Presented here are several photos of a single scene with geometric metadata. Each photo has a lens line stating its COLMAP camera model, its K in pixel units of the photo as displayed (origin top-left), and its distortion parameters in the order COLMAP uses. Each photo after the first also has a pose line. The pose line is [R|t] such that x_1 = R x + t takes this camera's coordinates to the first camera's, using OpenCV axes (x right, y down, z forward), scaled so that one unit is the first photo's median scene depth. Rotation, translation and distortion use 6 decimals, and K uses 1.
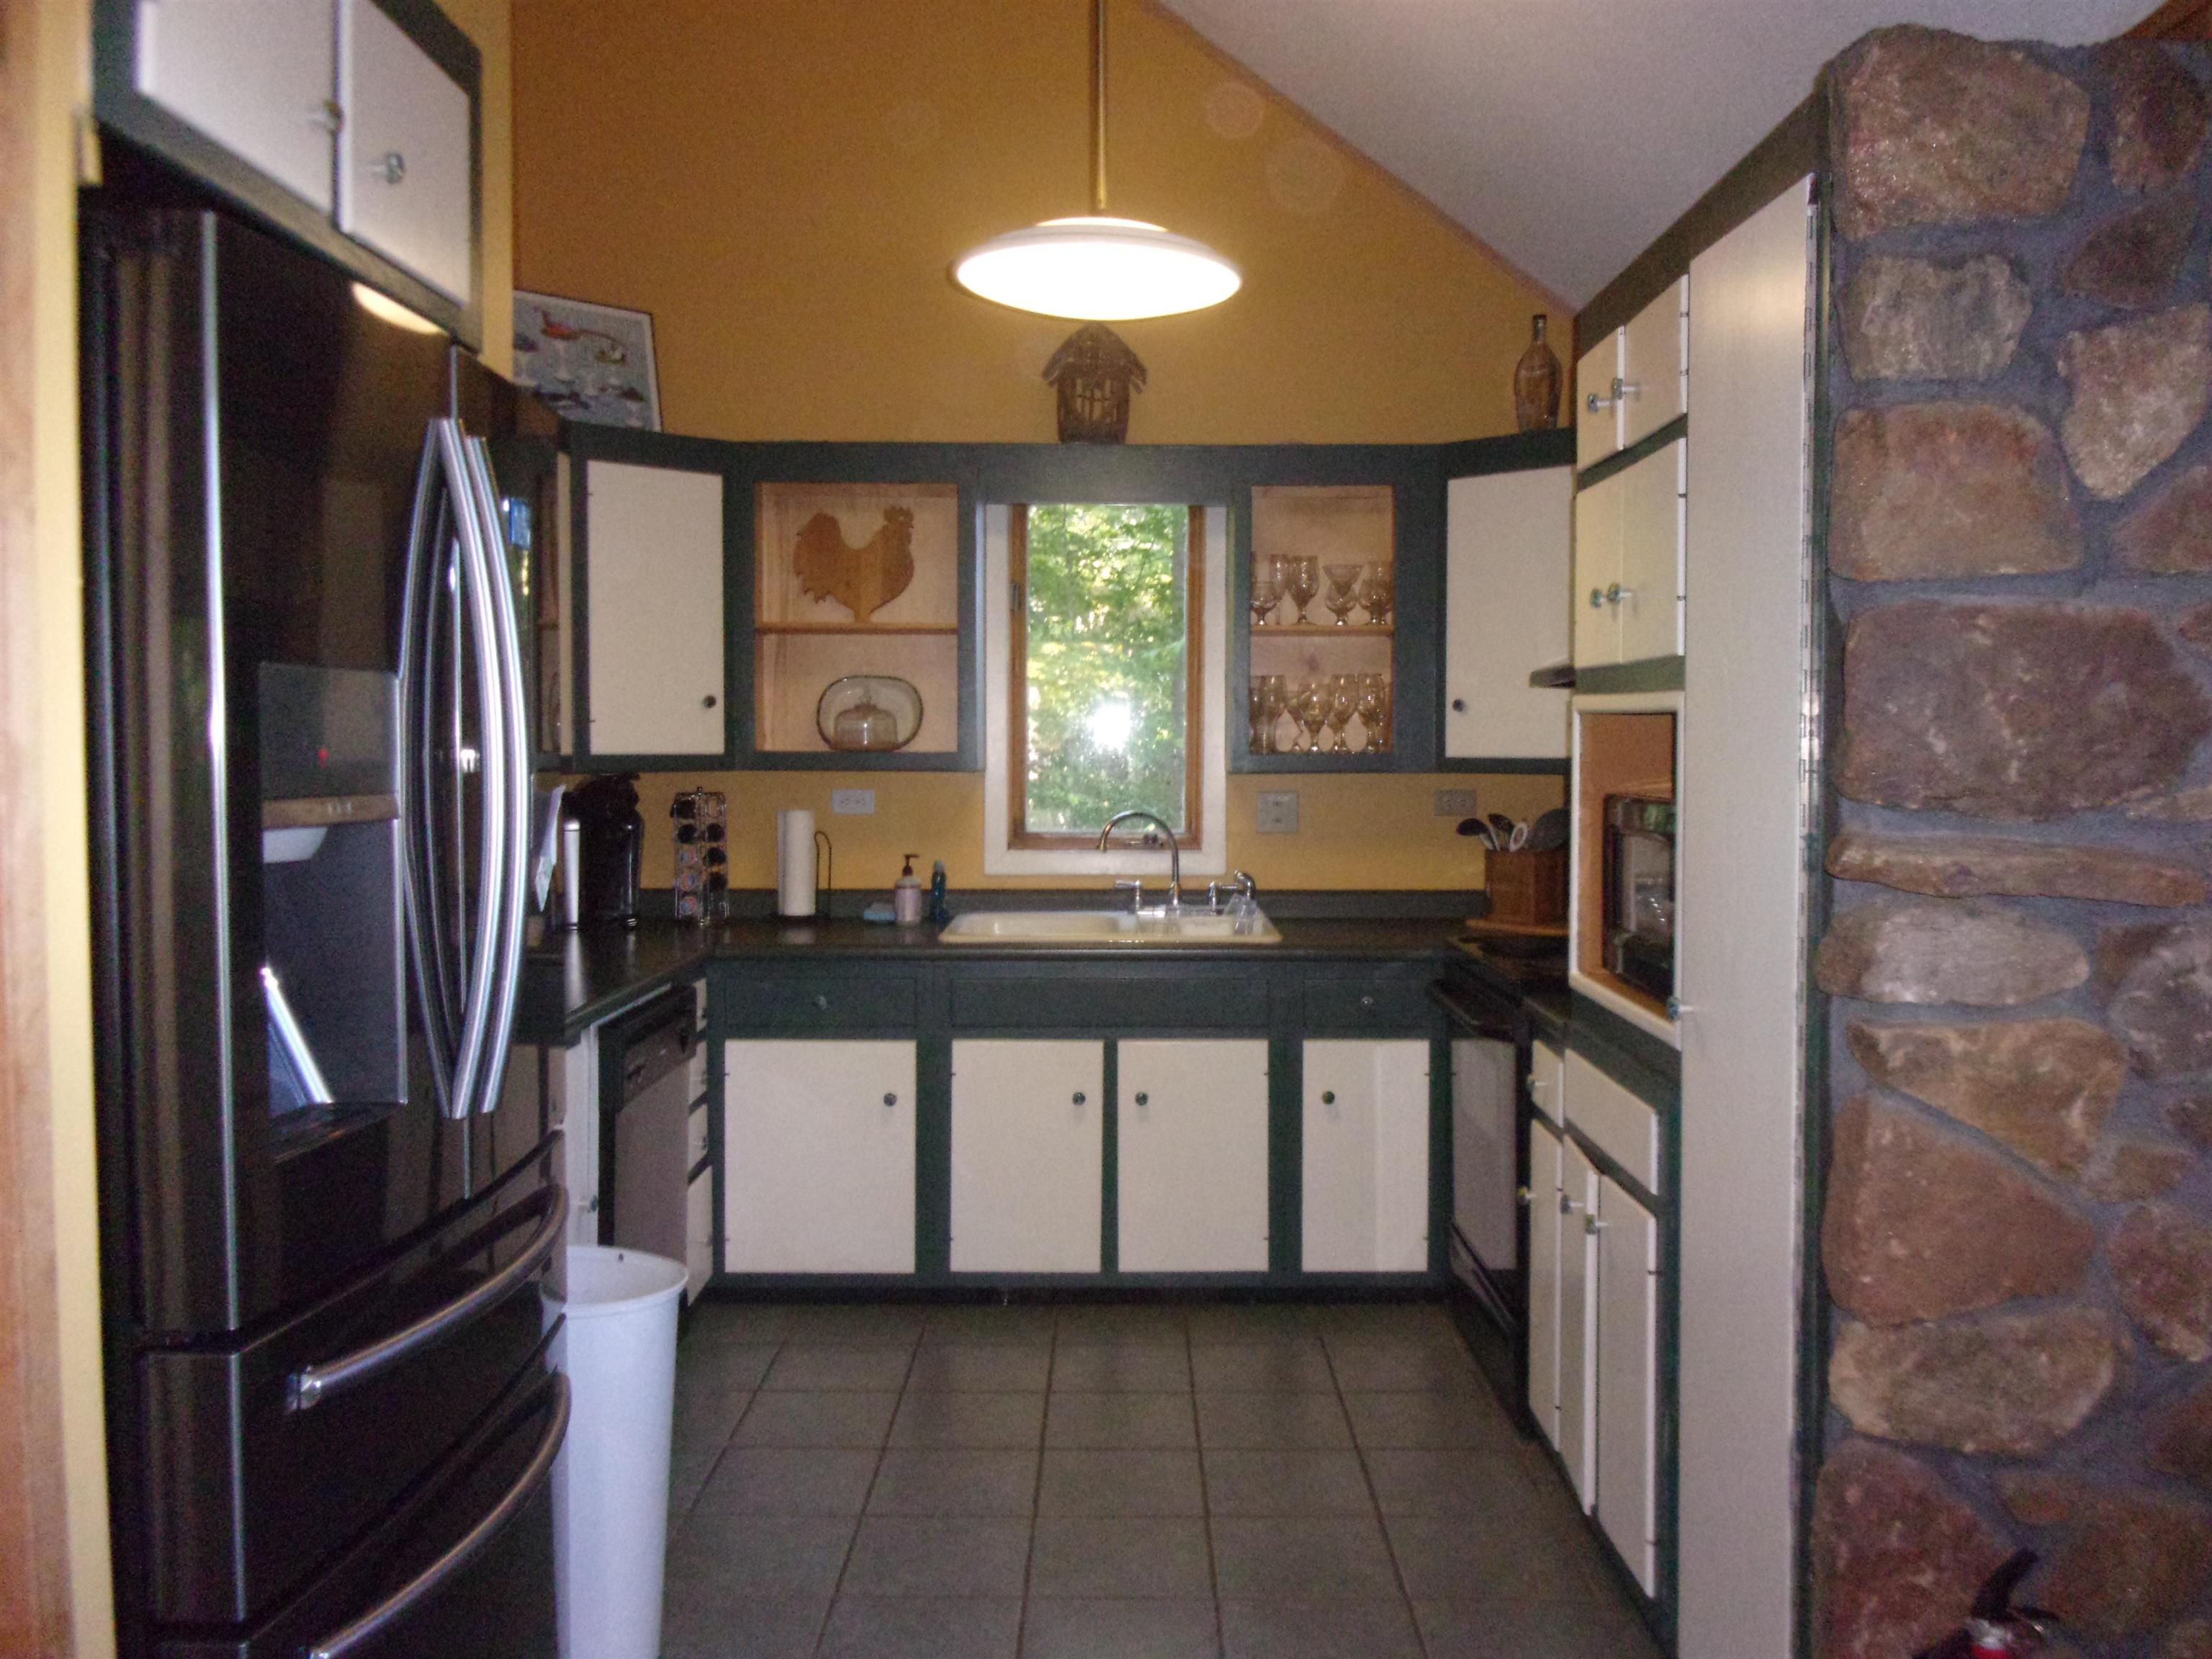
lens RADIAL K [[1814.0, 0, 1106.0], [0, 1814.0, 829.5], [0, 0, 1]] dist [0.046829, -0.112948]
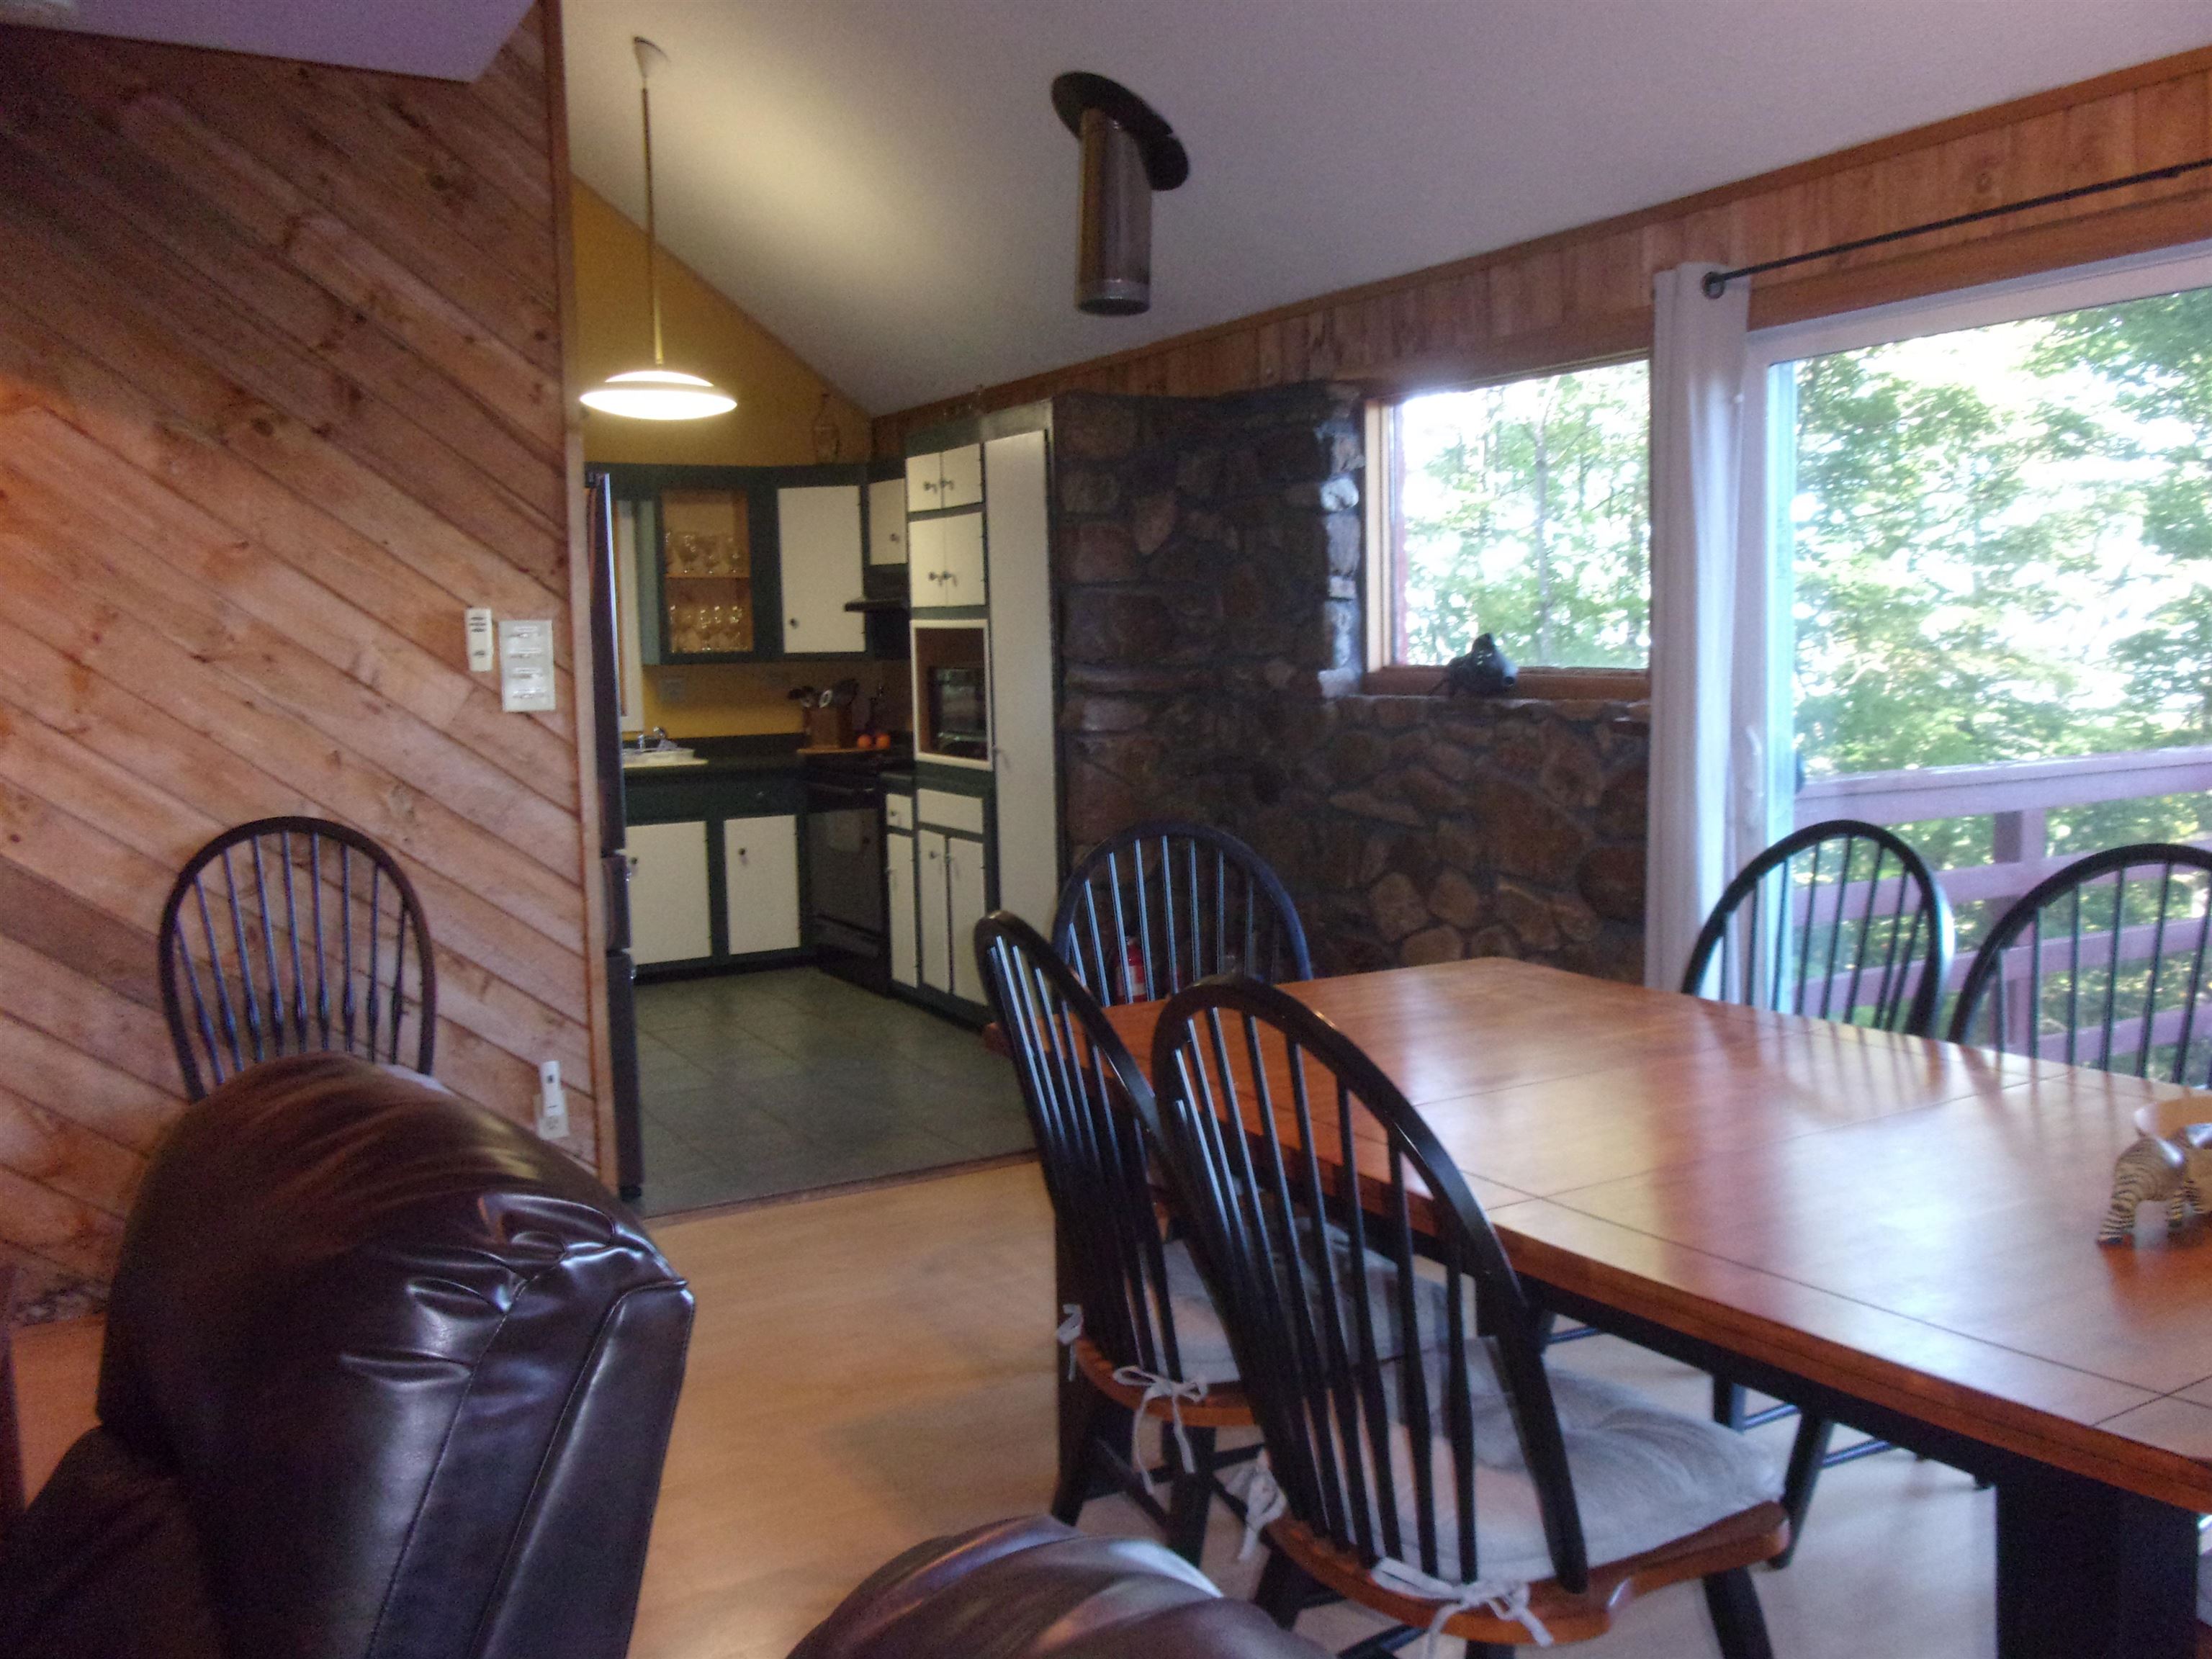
lens RADIAL K [[1814.0, 0, 1106.0], [0, 1814.0, 829.5], [0, 0, 1]] dist [0.046829, -0.112948]
pose [[0.862602, -0.068126, 0.501275, -0.450447], [0.041228, 0.997062, 0.064561, 0.029743], [-0.504200, -0.035024, 0.862876, -0.677034]]
